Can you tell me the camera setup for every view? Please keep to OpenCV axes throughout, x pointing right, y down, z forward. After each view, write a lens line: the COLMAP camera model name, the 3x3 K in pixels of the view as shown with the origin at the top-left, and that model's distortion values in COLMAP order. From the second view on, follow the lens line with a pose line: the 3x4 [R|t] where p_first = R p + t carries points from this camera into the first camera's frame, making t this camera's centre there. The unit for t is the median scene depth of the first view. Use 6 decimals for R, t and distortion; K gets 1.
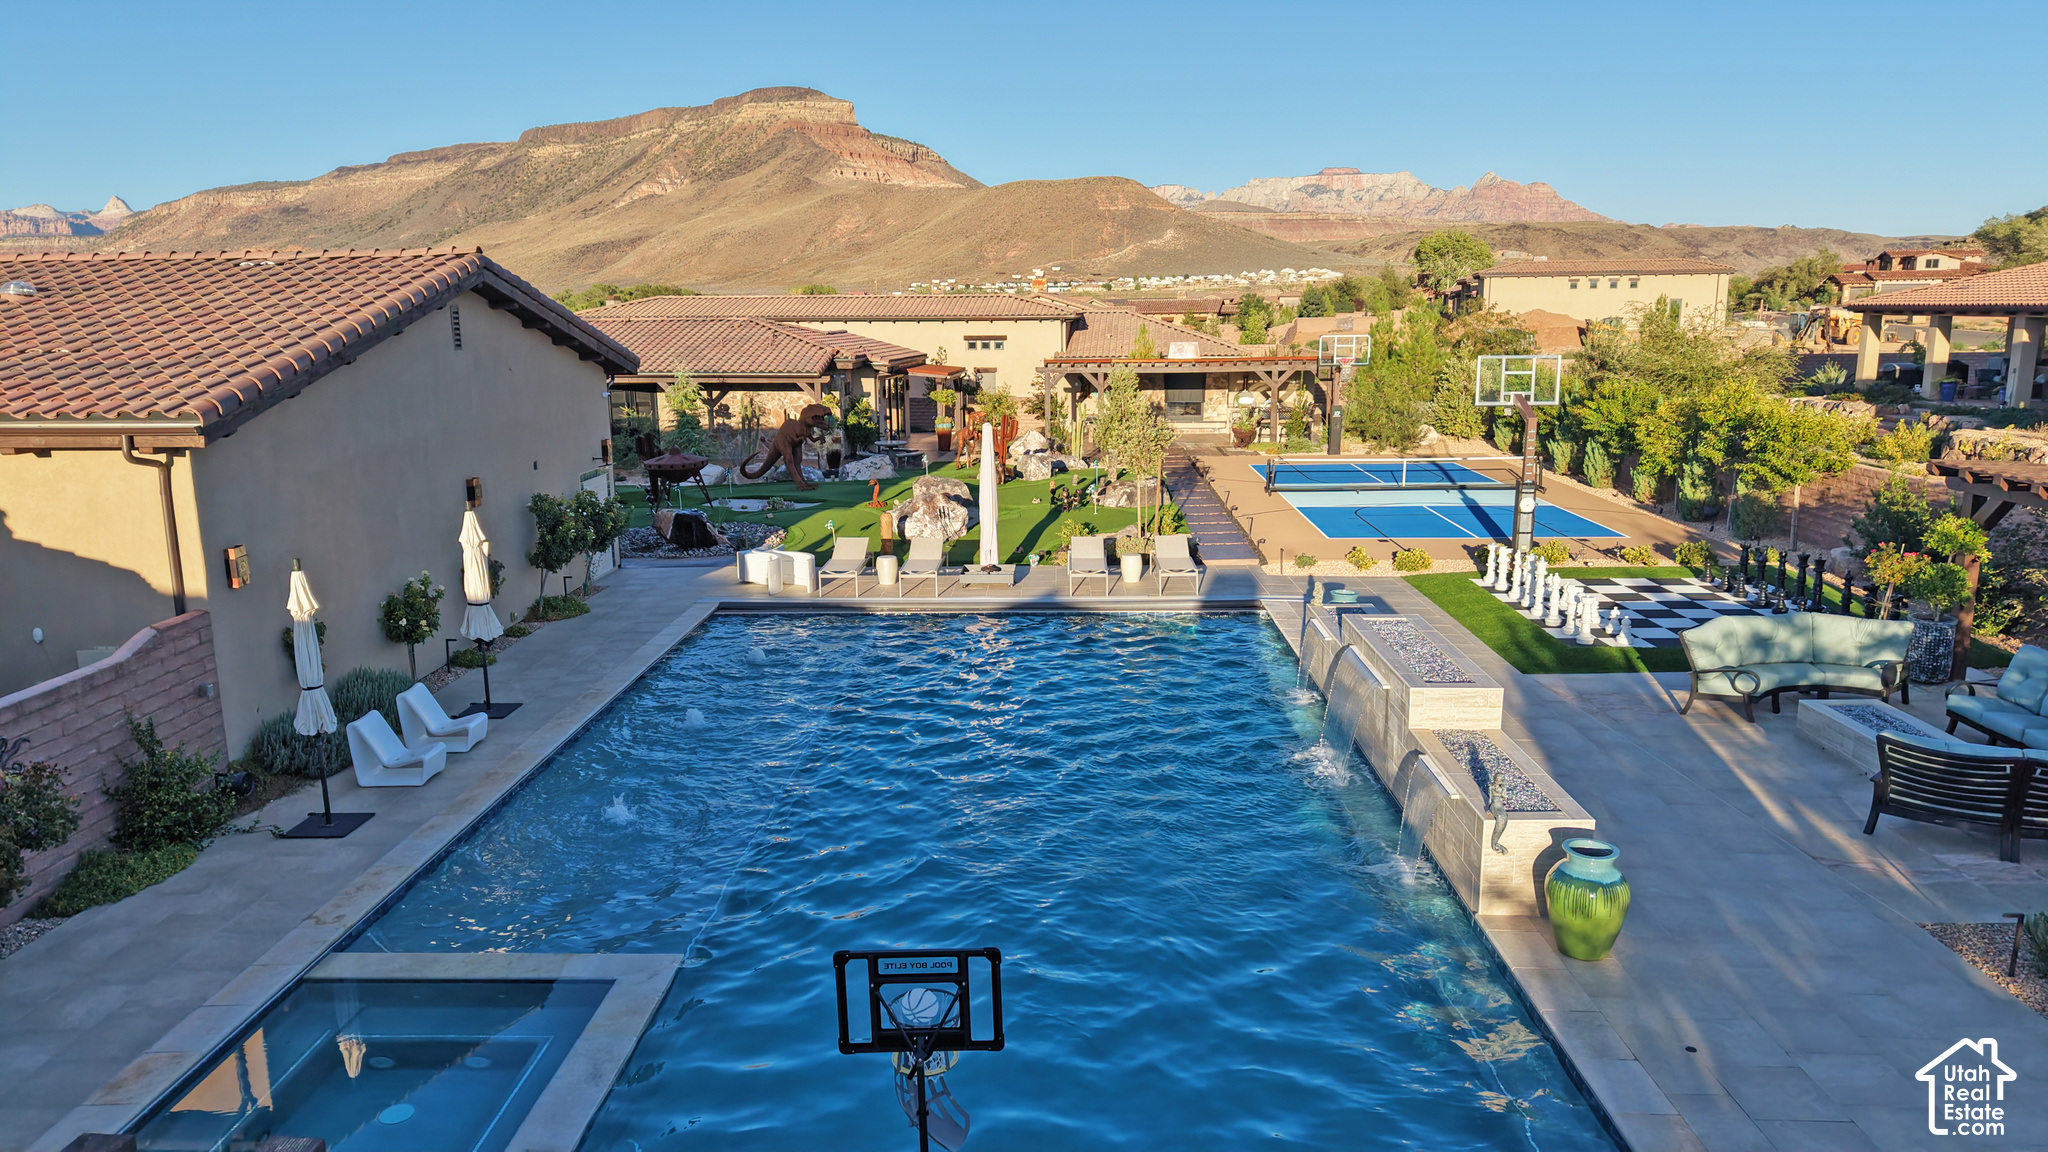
lens RADIAL K [[1352.4, 0, 1014.4], [0, 1352.4, 580.0], [0, 0, 1]] dist [0.050025, -0.086067]
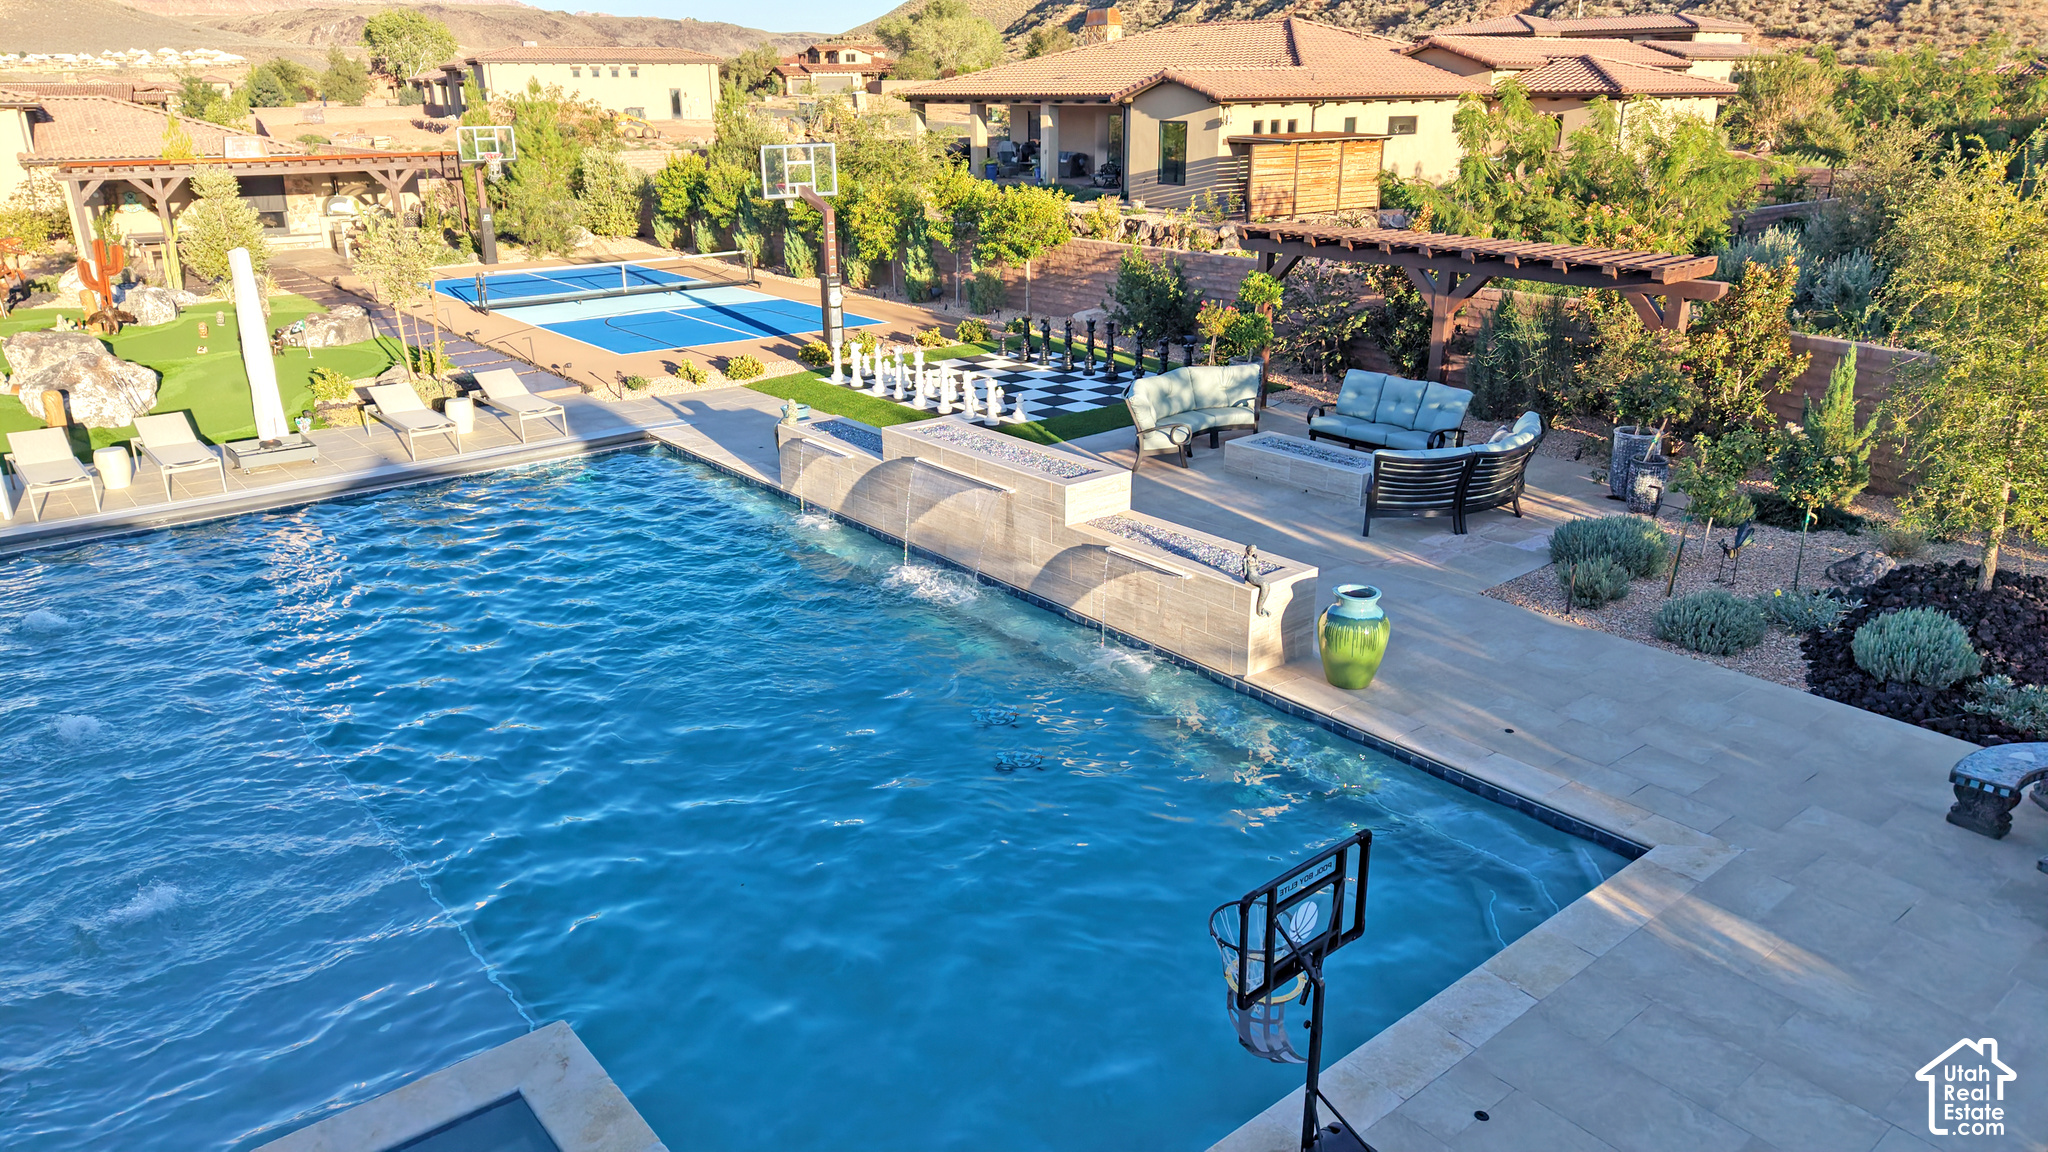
lens RADIAL K [[1361.9, 0, 1024.0], [0, 1361.9, 576.0], [0, 0, 1]] dist [0.006061, -0.016064]
pose [[0.742394, -0.217520, 0.633669, -0.112882], [0.126906, 0.974360, 0.185788, -0.013627], [-0.657835, -0.057511, 0.750963, 0.076812]]
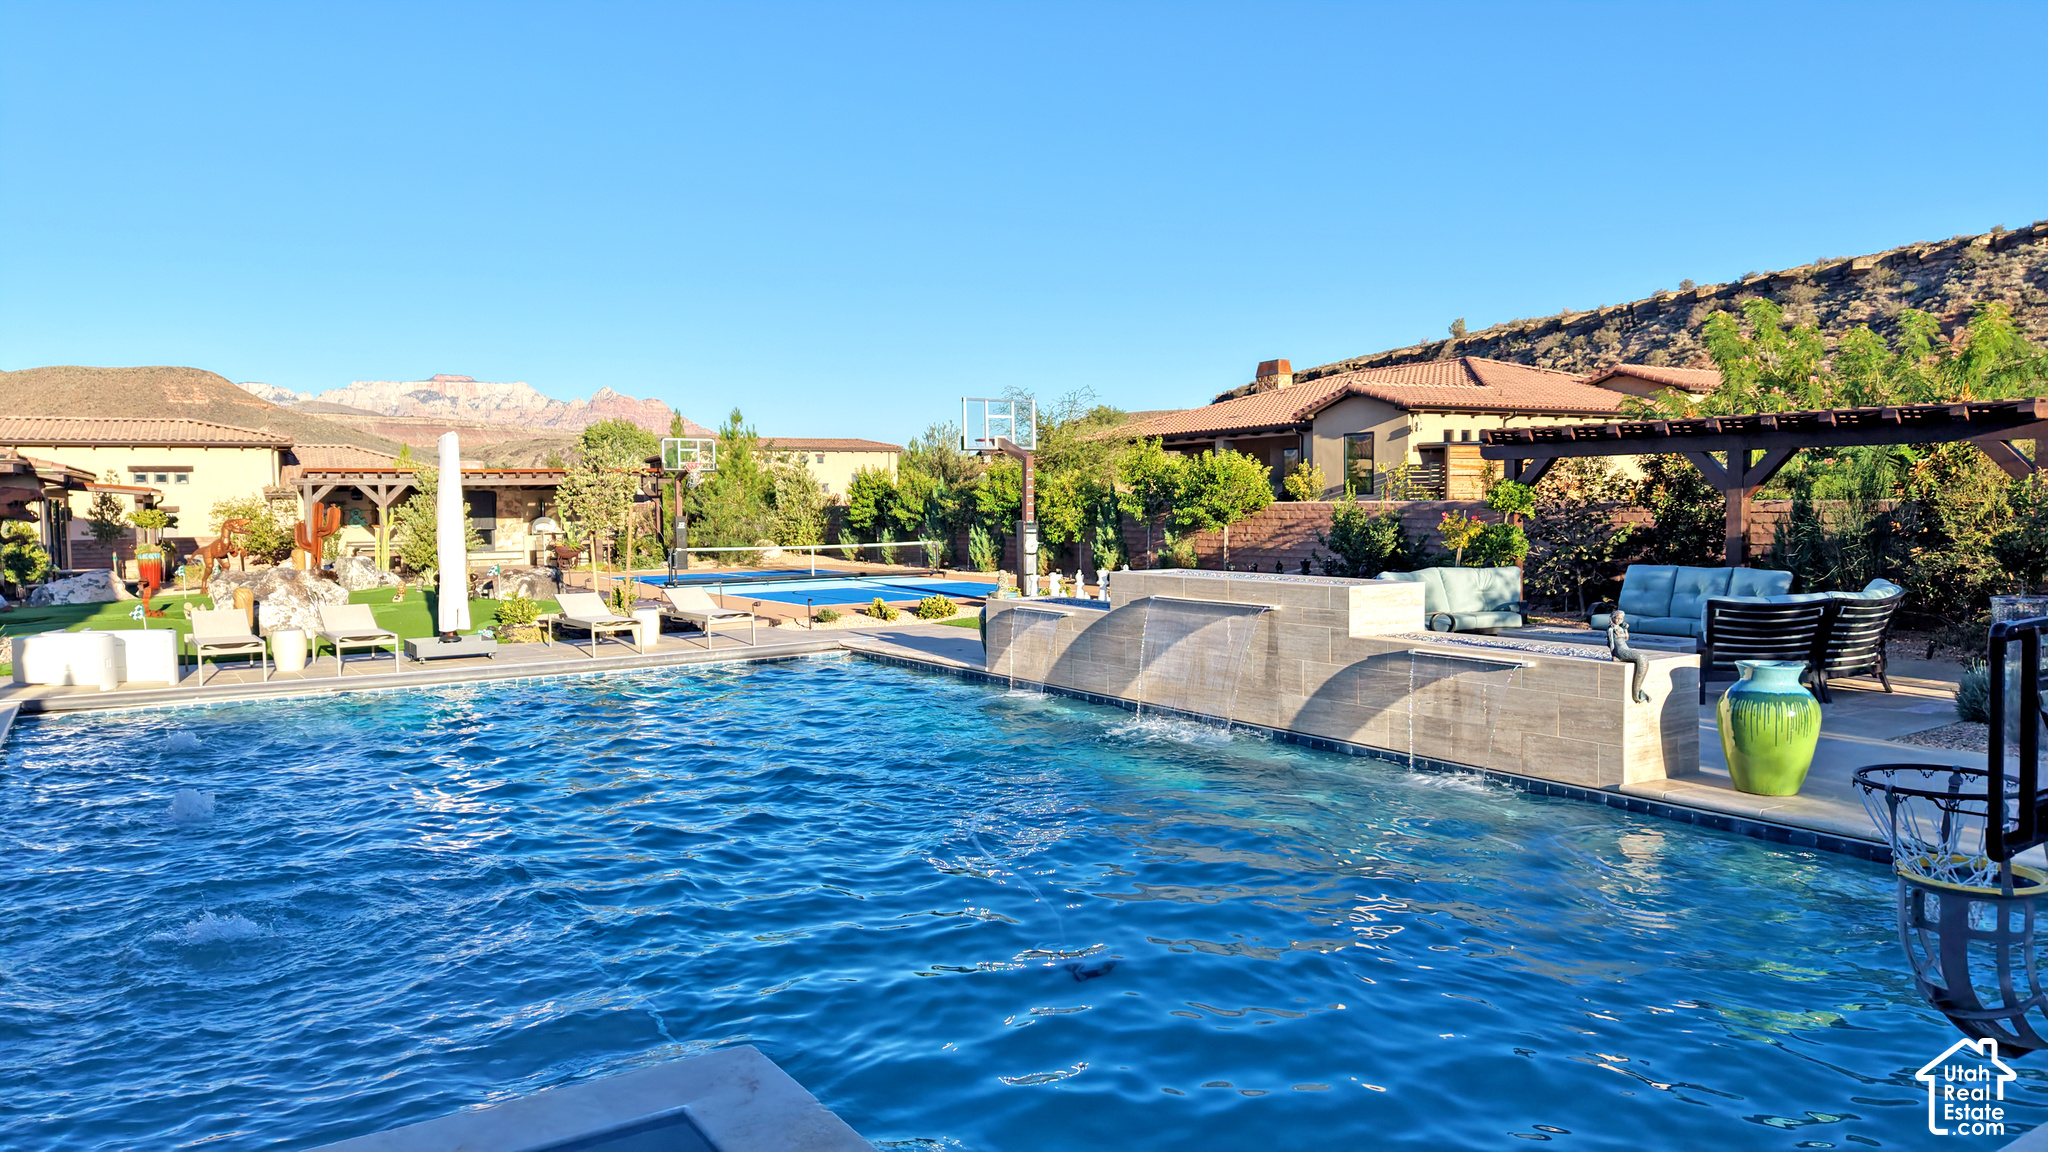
lens RADIAL K [[1352.4, 0, 1014.4], [0, 1352.4, 580.0], [0, 0, 1]] dist [0.050025, -0.086067]
pose [[0.814119, -0.027552, 0.580044, -0.106334], [0.115355, 0.986640, -0.115040, 0.043460], [-0.569125, 0.160567, 0.806421, 0.130581]]
